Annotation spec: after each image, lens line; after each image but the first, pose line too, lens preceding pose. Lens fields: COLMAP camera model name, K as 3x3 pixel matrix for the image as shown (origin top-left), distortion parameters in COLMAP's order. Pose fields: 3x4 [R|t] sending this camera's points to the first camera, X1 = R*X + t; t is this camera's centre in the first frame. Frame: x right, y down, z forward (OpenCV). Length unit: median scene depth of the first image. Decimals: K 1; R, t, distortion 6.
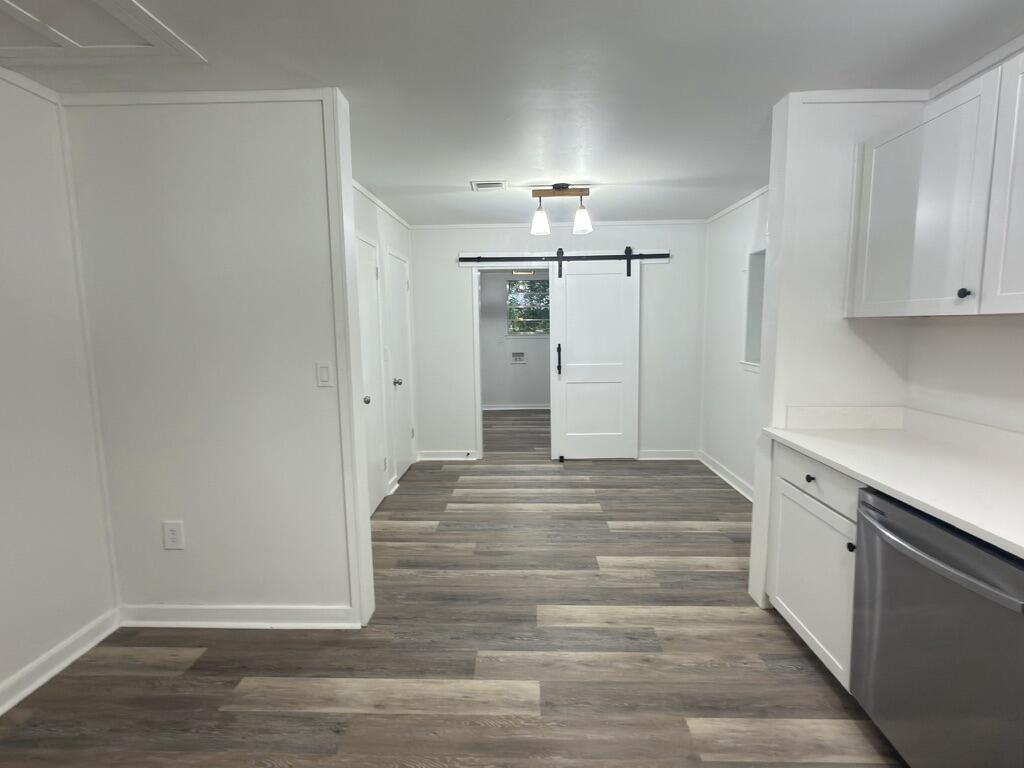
lens RADIAL K [[490.8, 0, 518.1], [0, 490.8, 384.0], [0, 0, 1]] dist [-0.000330, 0.000606]
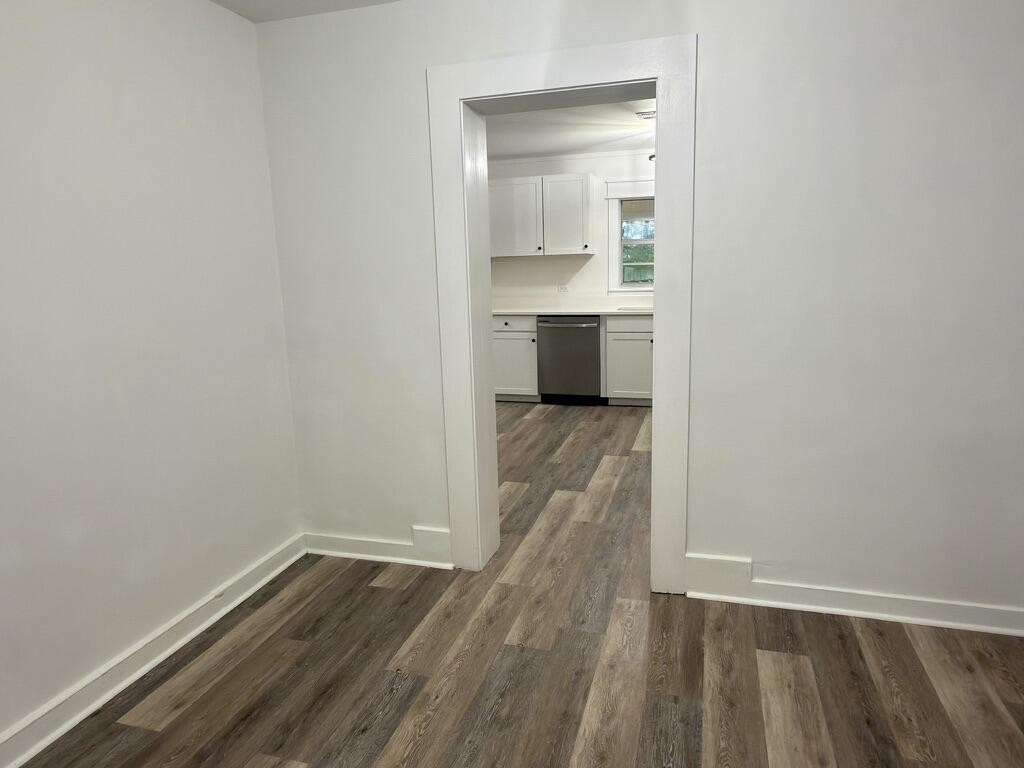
lens RADIAL K [[649.8, 0, 520.5], [0, 649.8, 374.8], [0, 0, 1]] dist [-0.003836, 0.004784]
pose [[0.250727, -0.173534, 0.952377, -1.210567], [0.140647, 0.979893, 0.141520, -0.002044], [-0.957786, 0.098466, 0.270093, 0.044739]]
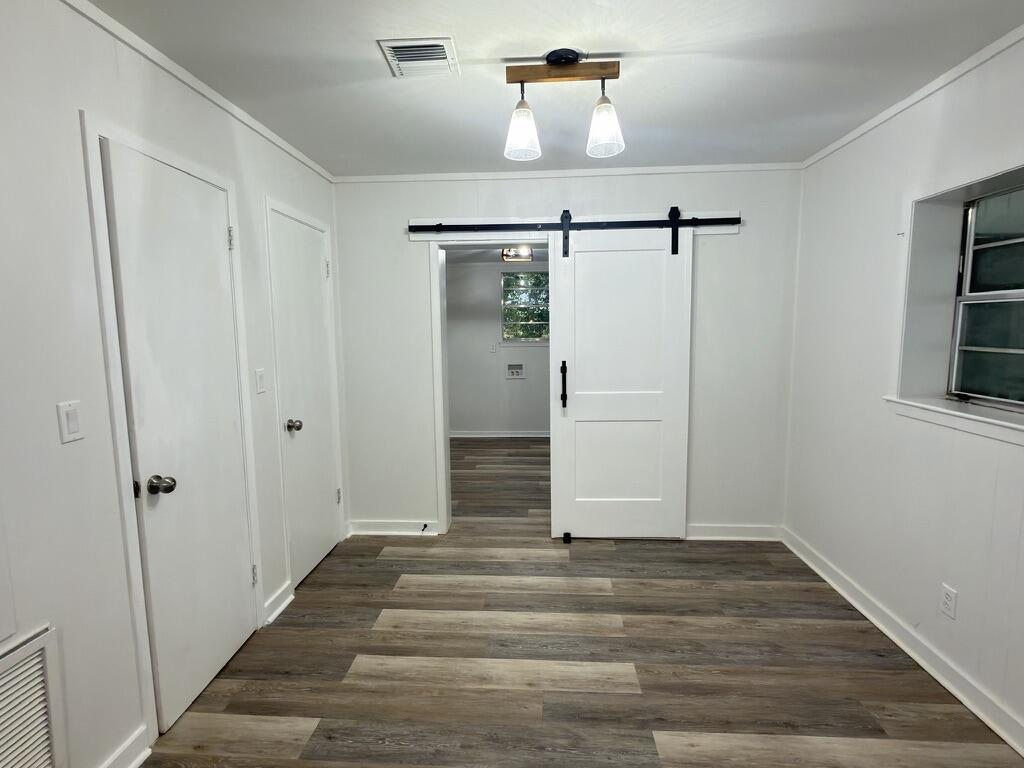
lens RADIAL K [[490.8, 0, 515.9], [0, 490.8, 382.6], [0, 0, 1]] dist [-0.000330, 0.000606]
pose [[0.999571, 0.005143, -0.028831, 0.048428], [-0.005415, 0.999941, -0.009374, -0.056747], [0.028782, 0.009526, 0.999540, 0.436491]]
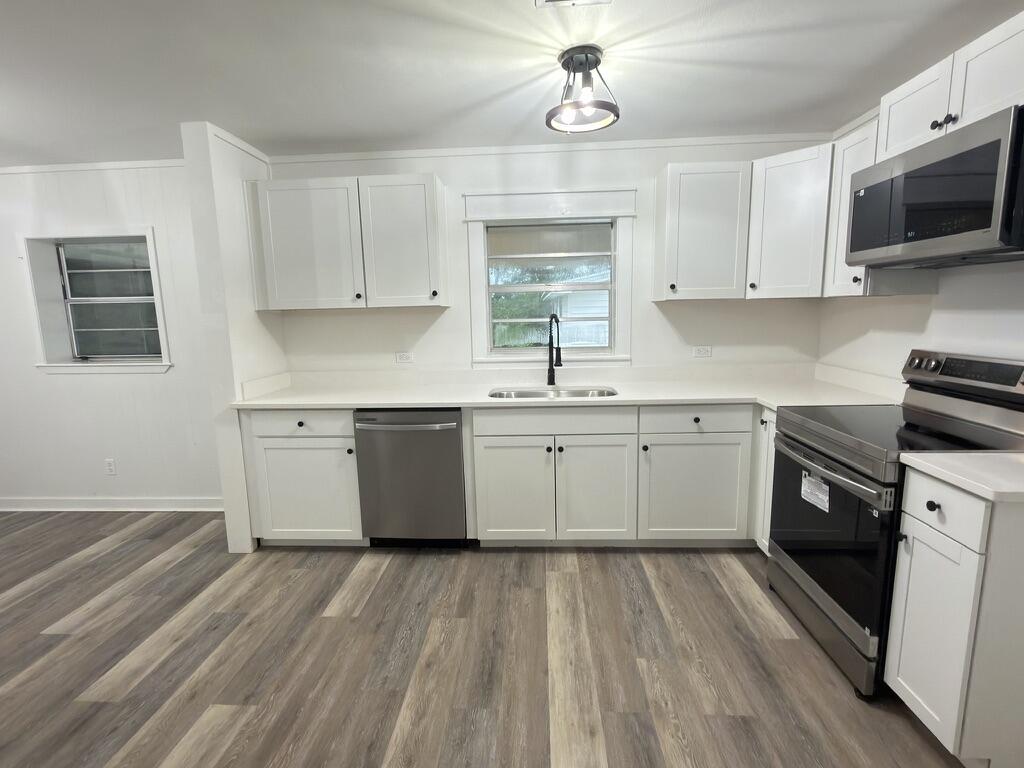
lens RADIAL K [[490.8, 0, 508.1], [0, 490.8, 386.2], [0, 0, 1]] dist [-0.000330, 0.000606]
pose [[0.030097, -0.144330, 0.989072, -0.372744], [0.143416, 0.979905, 0.138629, -0.011415], [-0.989205, 0.137676, 0.050191, 0.159335]]
